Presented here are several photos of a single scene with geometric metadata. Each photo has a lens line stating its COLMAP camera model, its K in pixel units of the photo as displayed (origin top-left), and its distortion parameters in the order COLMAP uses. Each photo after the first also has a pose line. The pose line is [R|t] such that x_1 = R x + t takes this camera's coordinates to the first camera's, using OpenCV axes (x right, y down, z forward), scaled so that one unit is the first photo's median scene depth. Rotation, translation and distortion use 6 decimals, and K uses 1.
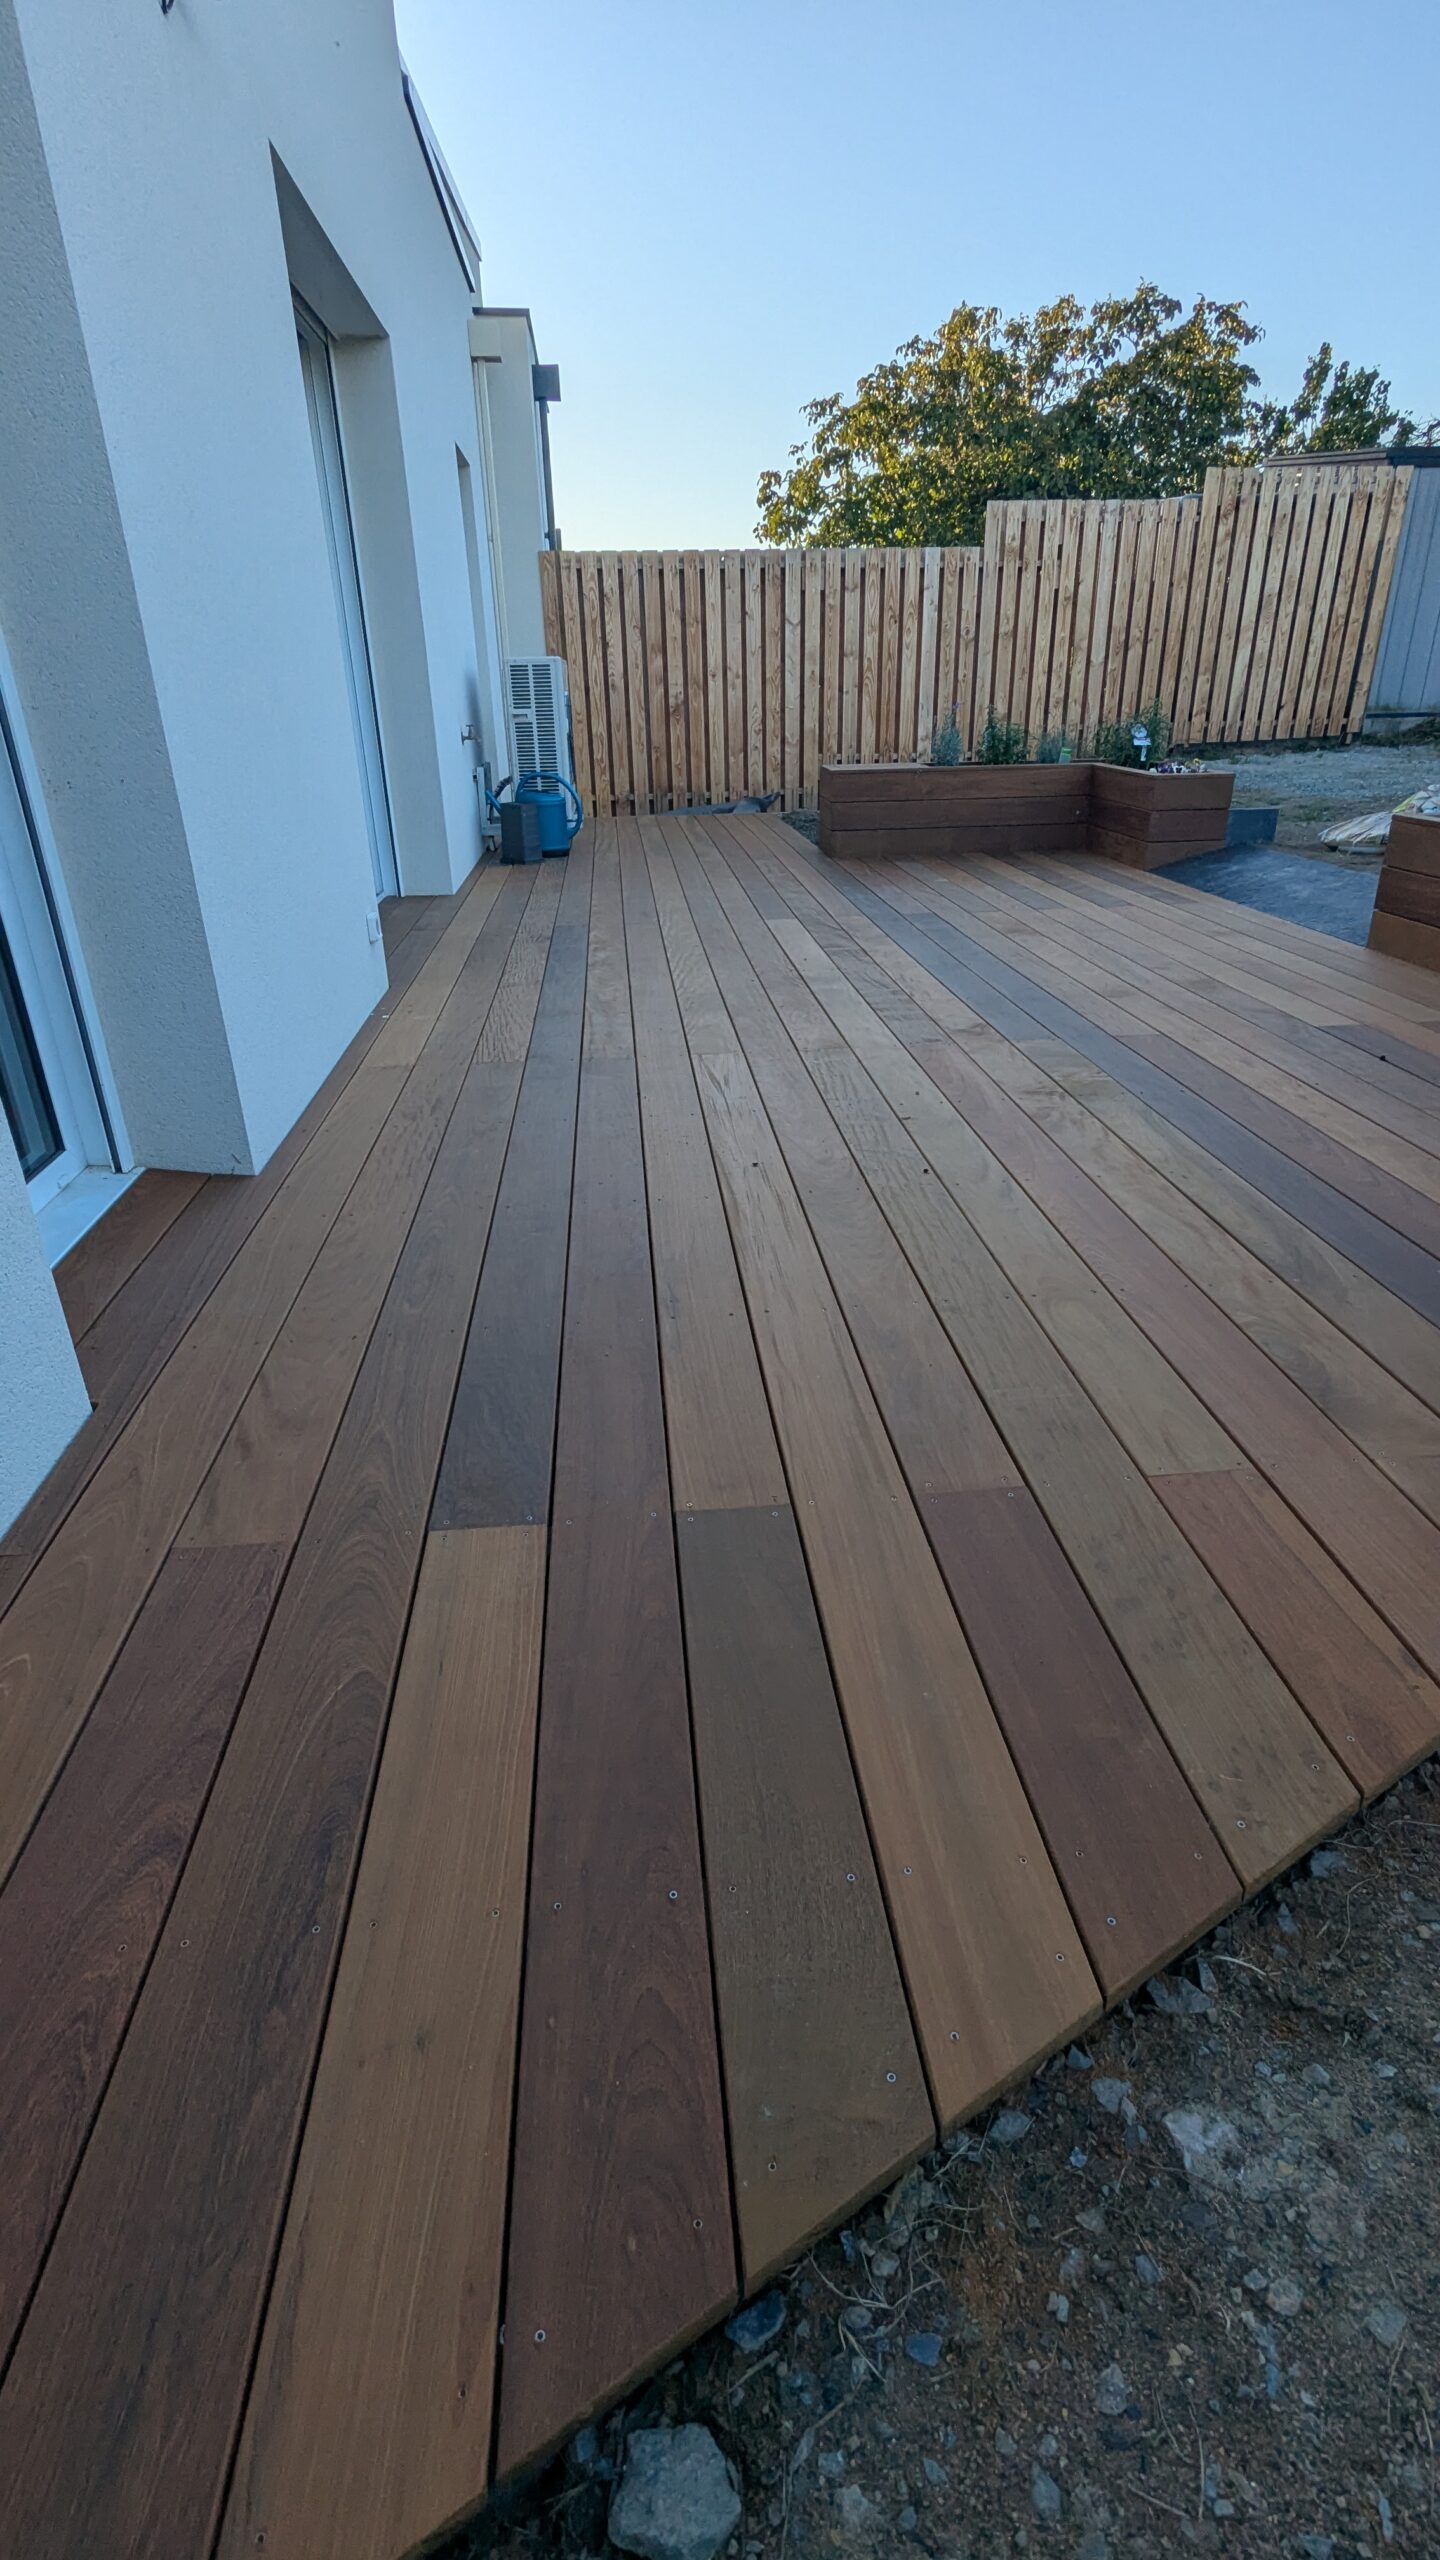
lens RADIAL K [[1218.1, 0, 720.0], [0, 1218.1, 1280.0], [0, 0, 1]] dist [-0.001573, -0.000141]
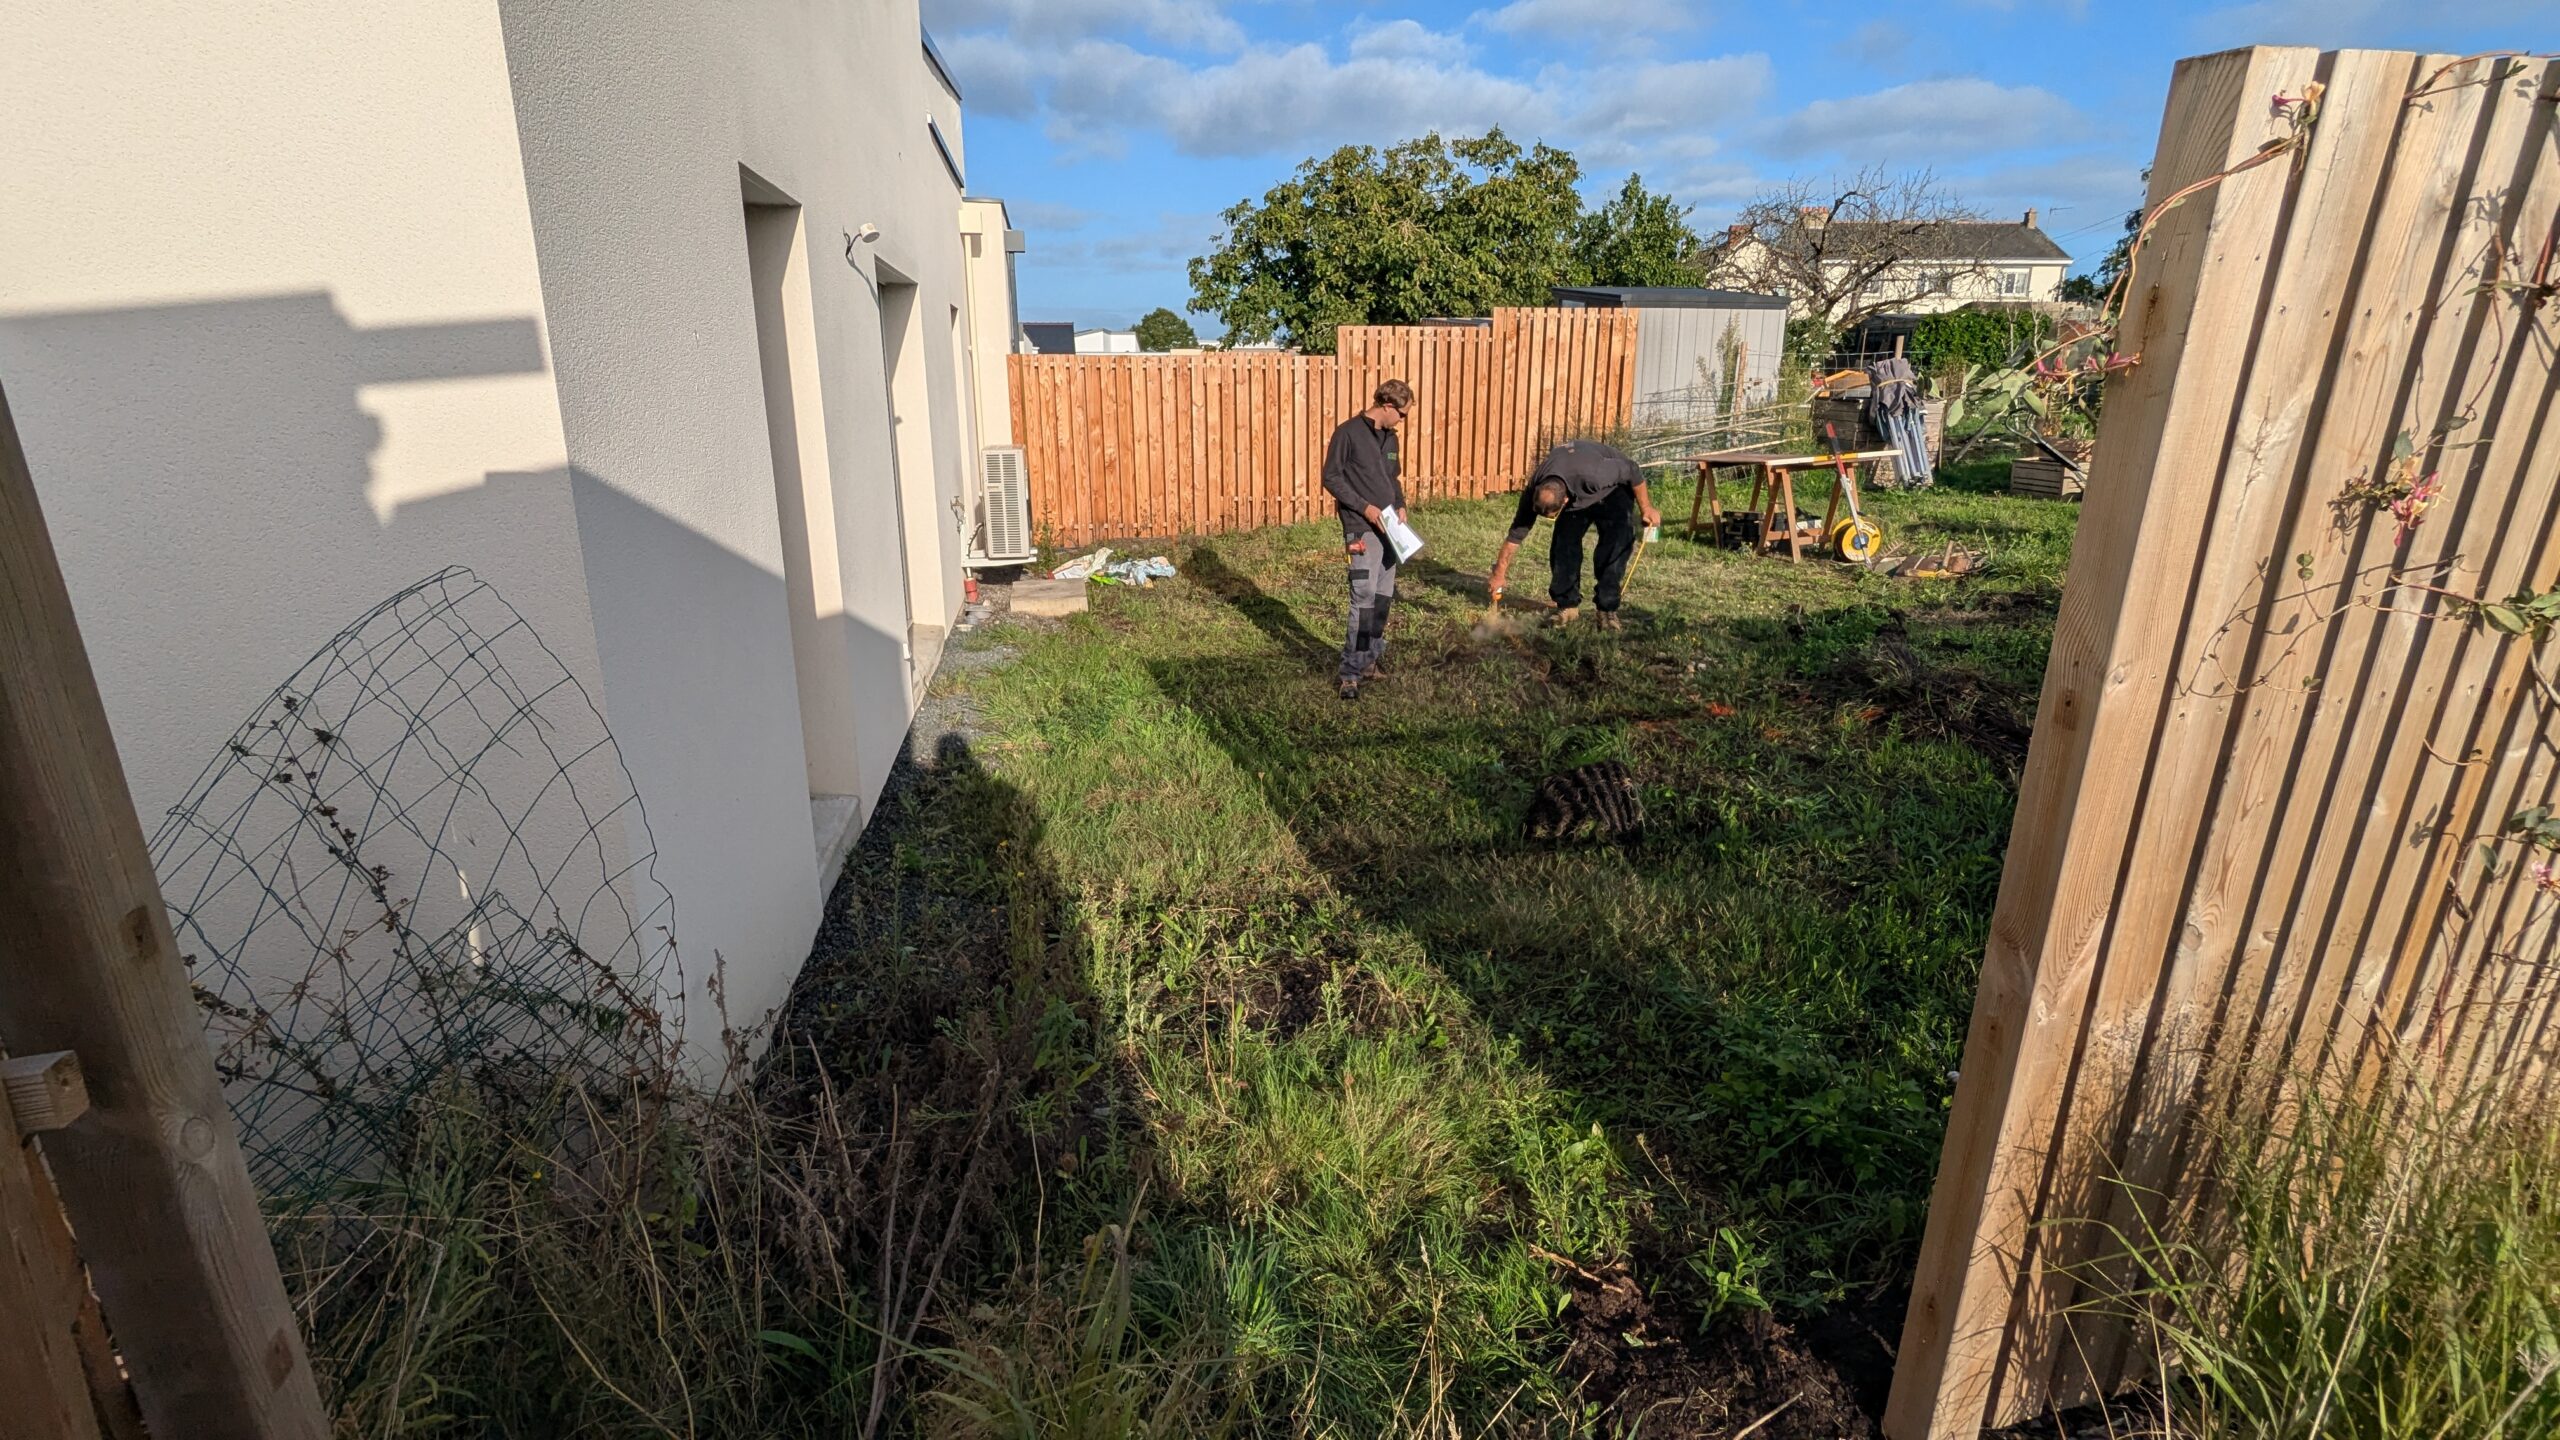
lens RADIAL K [[1203.9, 0, 1289.1], [0, 1203.9, 727.3], [0, 0, 1]] dist [-0.000539, -0.000131]
pose [[0.995264, -0.007643, 0.096906, 0.027671], [0.024571, 0.984311, -0.174722, 0.042592], [-0.094051, 0.176276, 0.979837, -0.242366]]
